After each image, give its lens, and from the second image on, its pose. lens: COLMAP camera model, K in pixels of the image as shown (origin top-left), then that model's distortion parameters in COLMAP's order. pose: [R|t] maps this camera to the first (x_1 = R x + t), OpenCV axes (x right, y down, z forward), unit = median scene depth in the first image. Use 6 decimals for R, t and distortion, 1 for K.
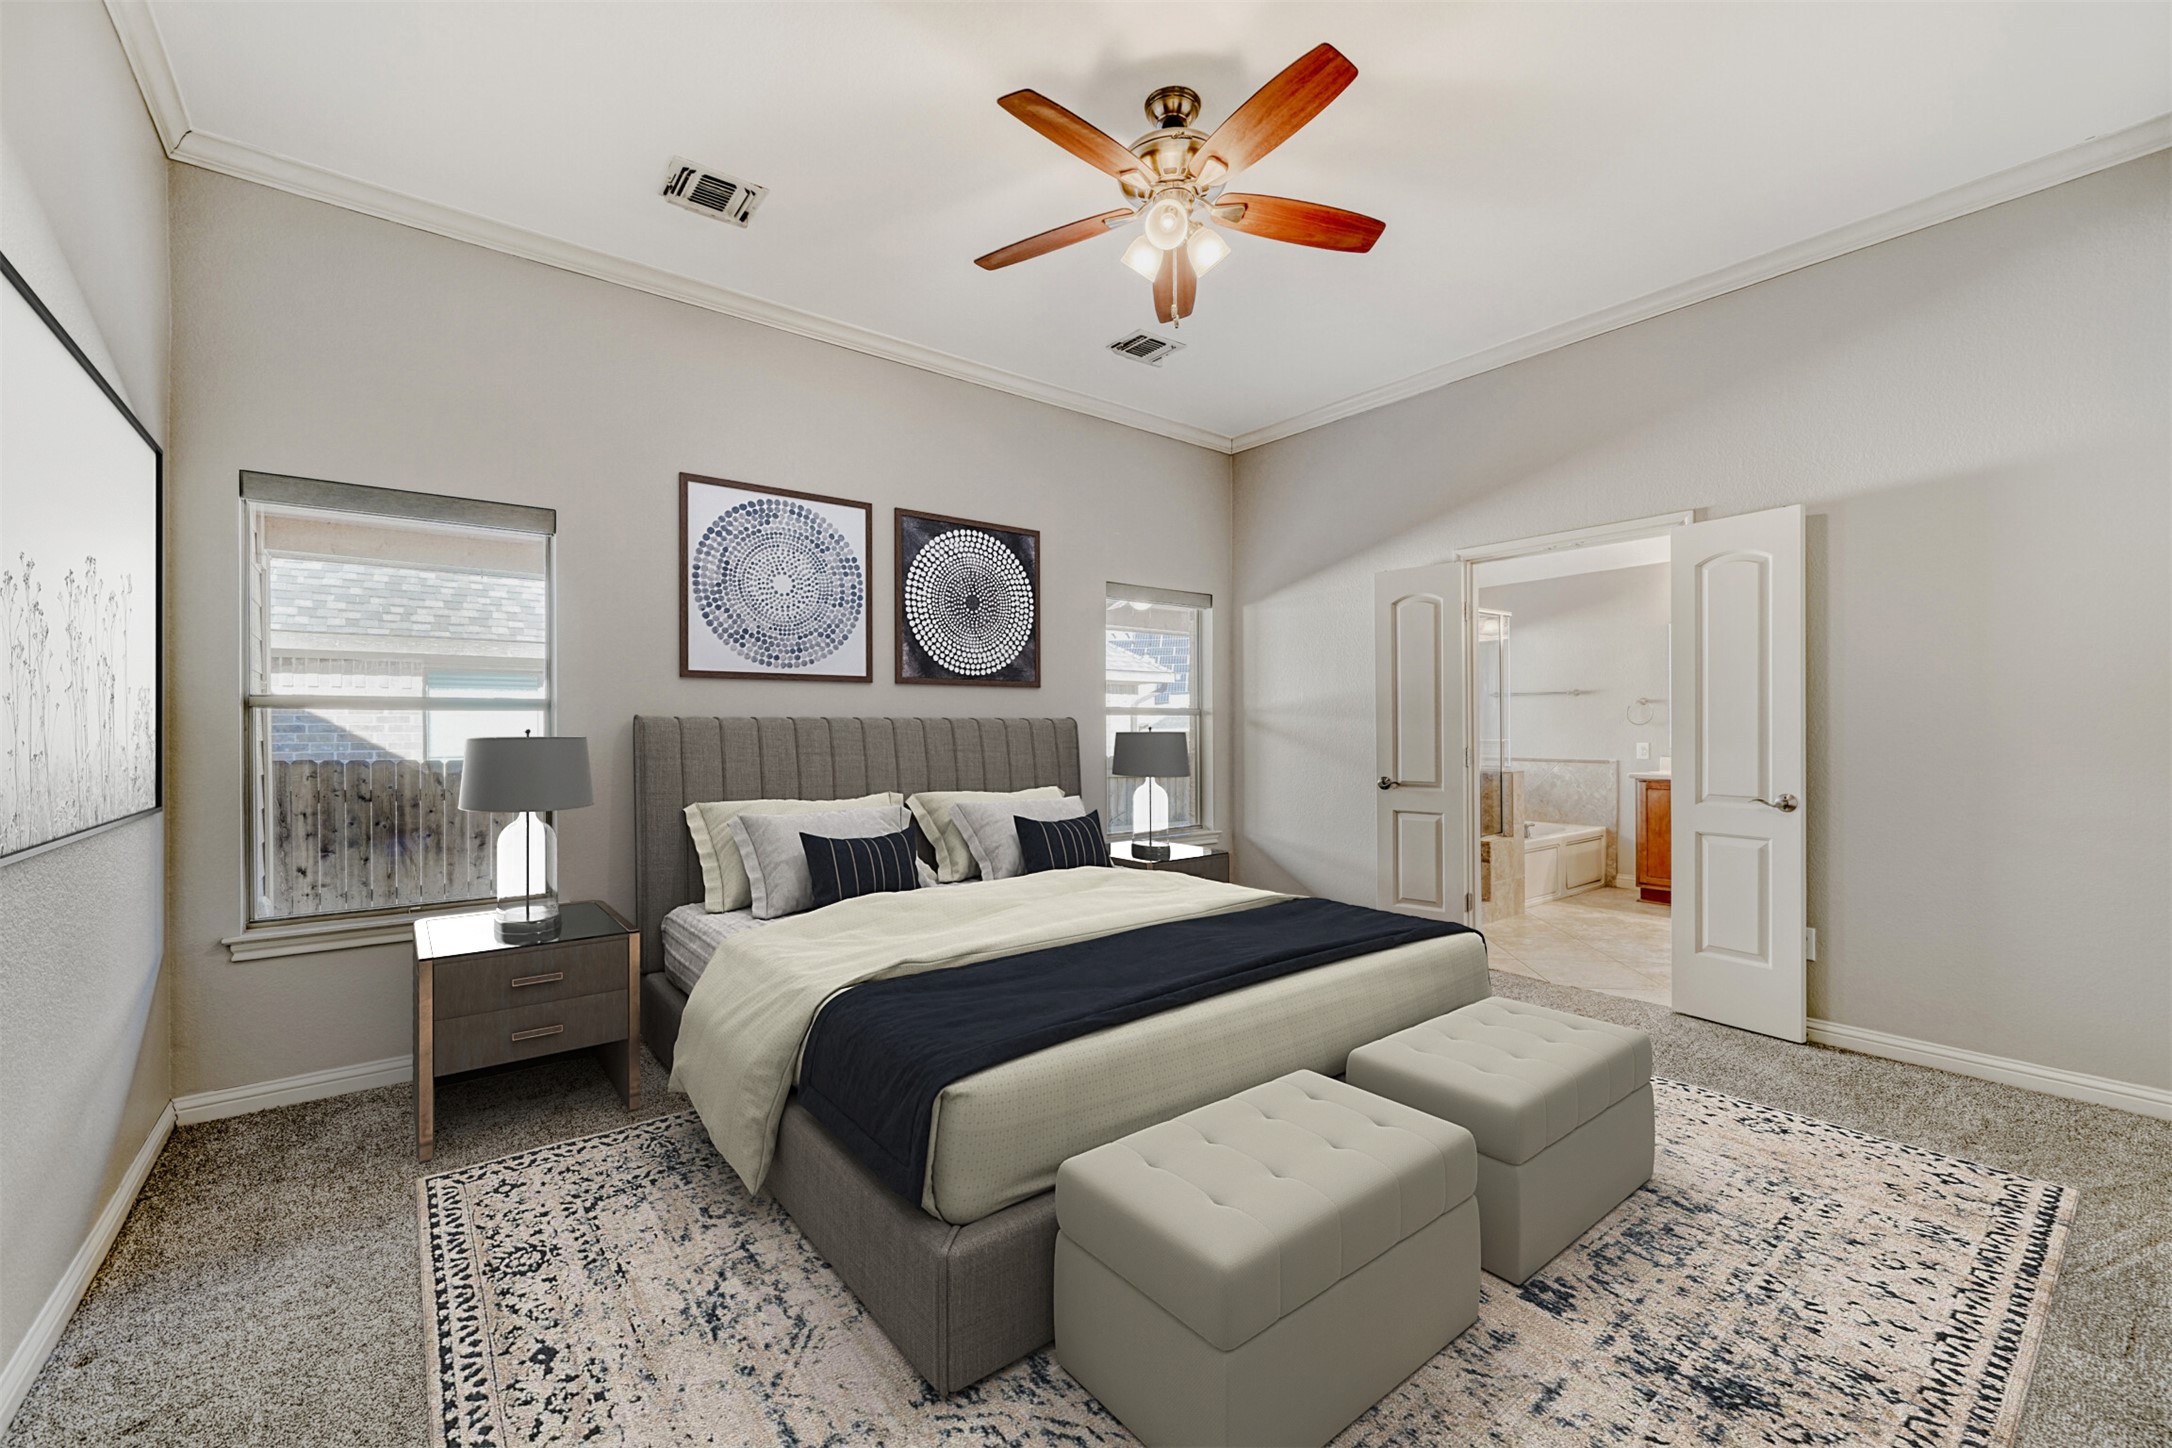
lens RADIAL K [[868.4, 0, 1060.4], [0, 868.4, 725.1], [0, 0, 1]] dist [-0.002737, -0.000057]
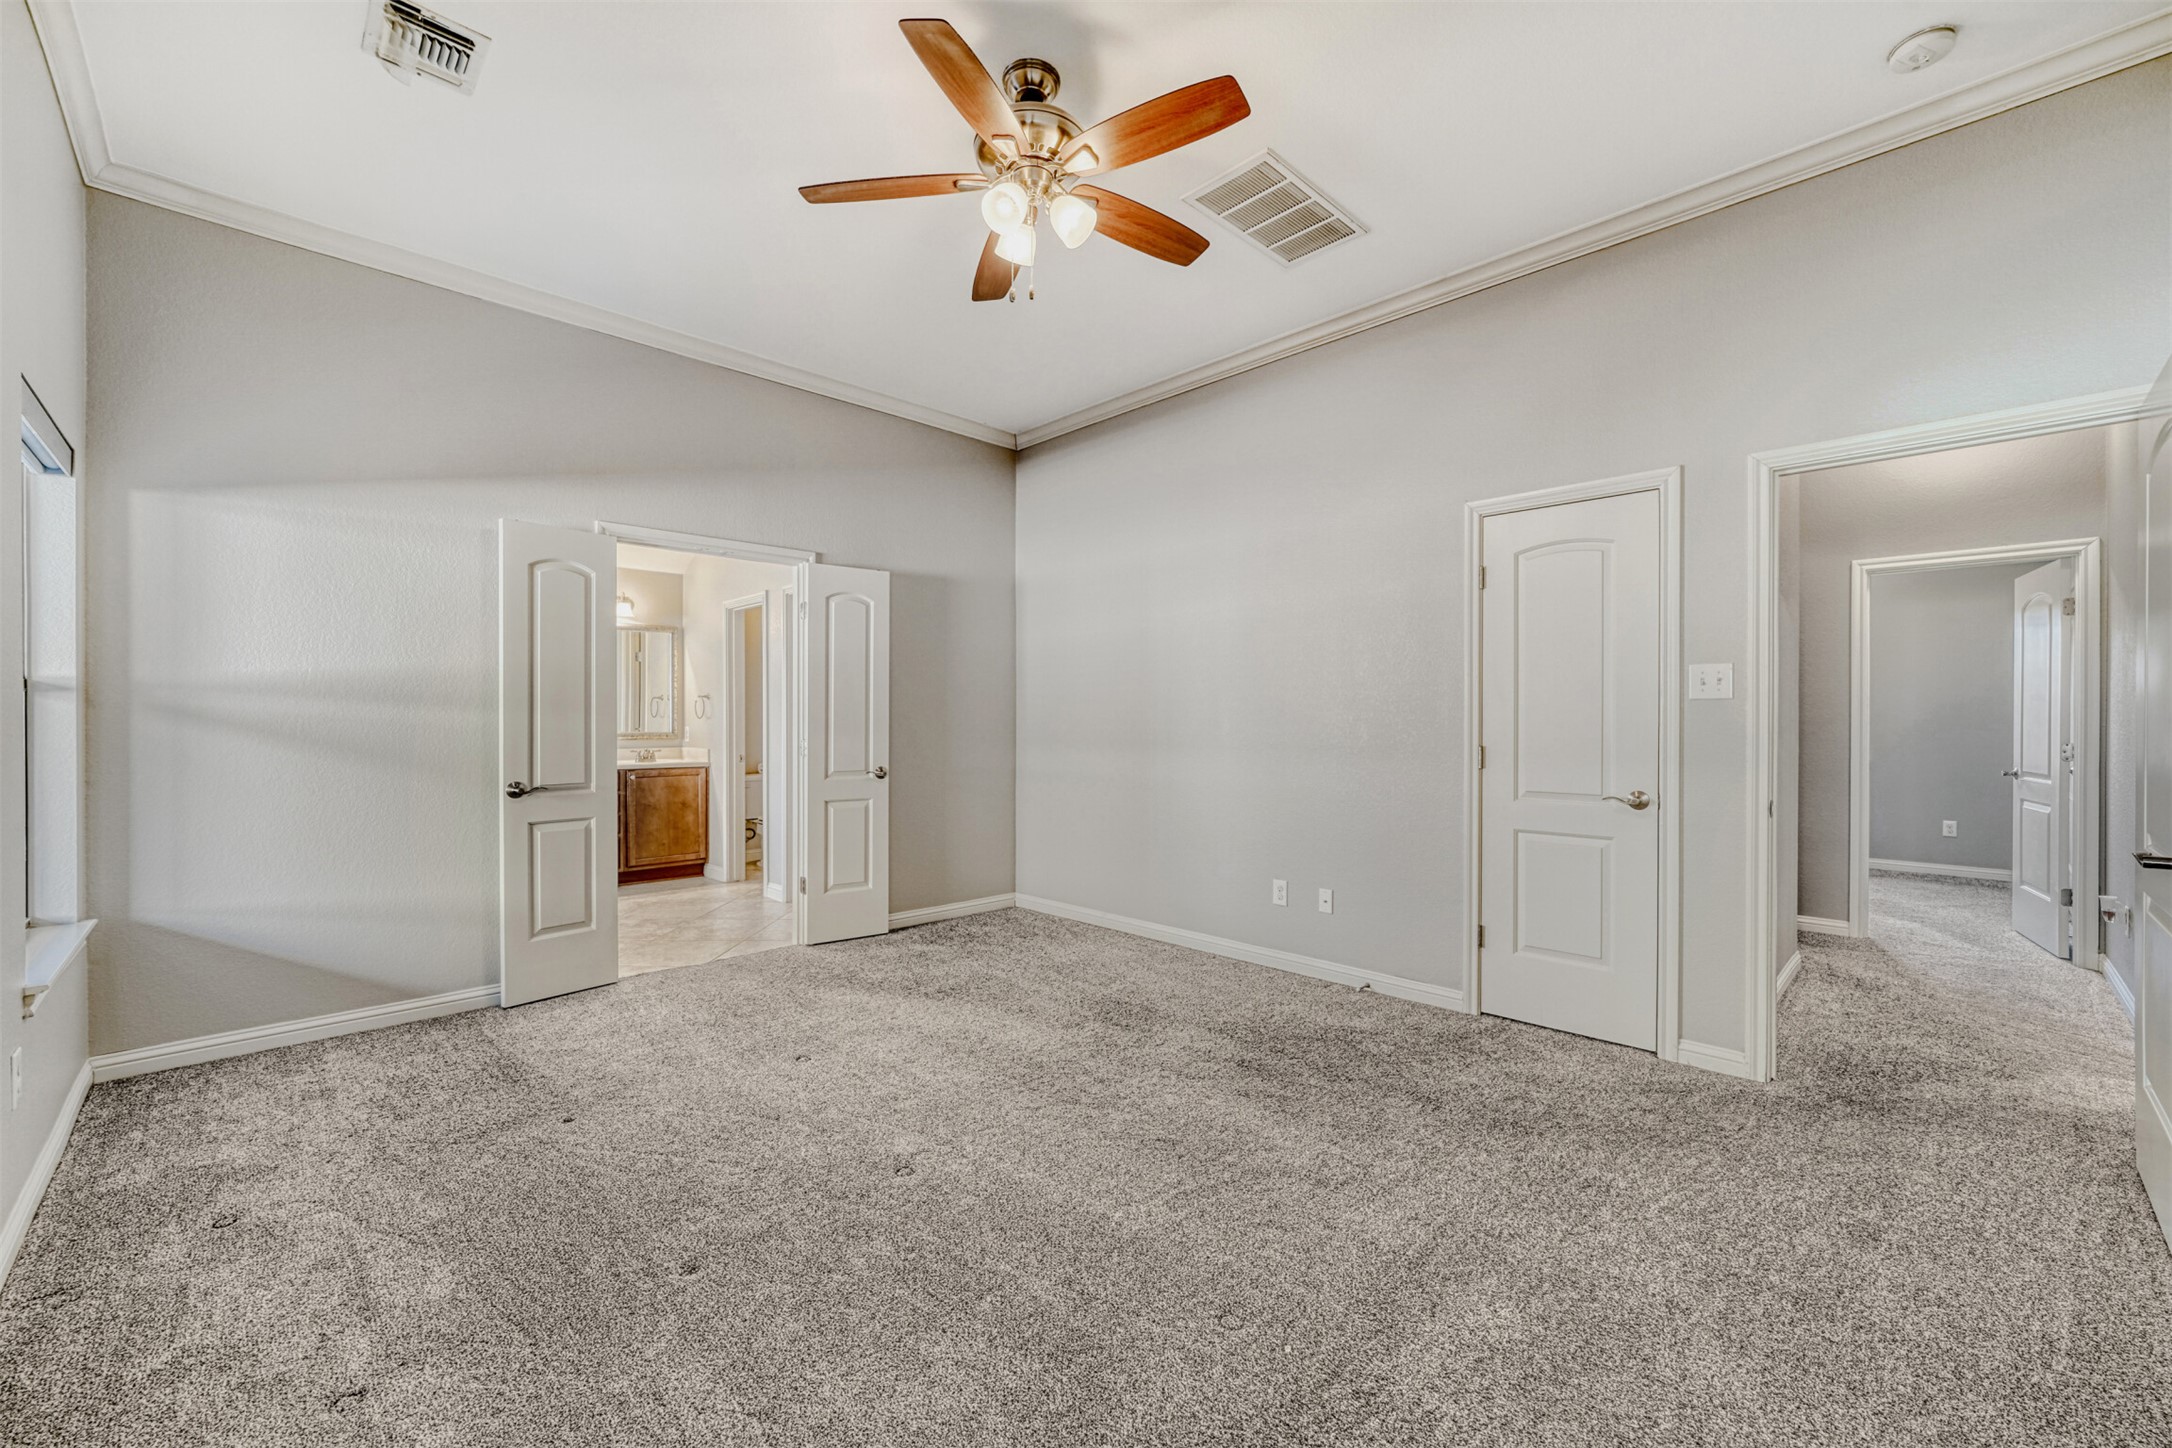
lens RADIAL K [[864.8, 0, 1086.0], [0, 864.8, 724.0], [0, 0, 1]] dist [-0.000349, 0.000114]
pose [[-0.109893, 0.000231, 0.993943, -0.505965], [-0.005976, 0.999982, -0.000893, 0.004998], [-0.993926, -0.006038, -0.109889, 0.626856]]
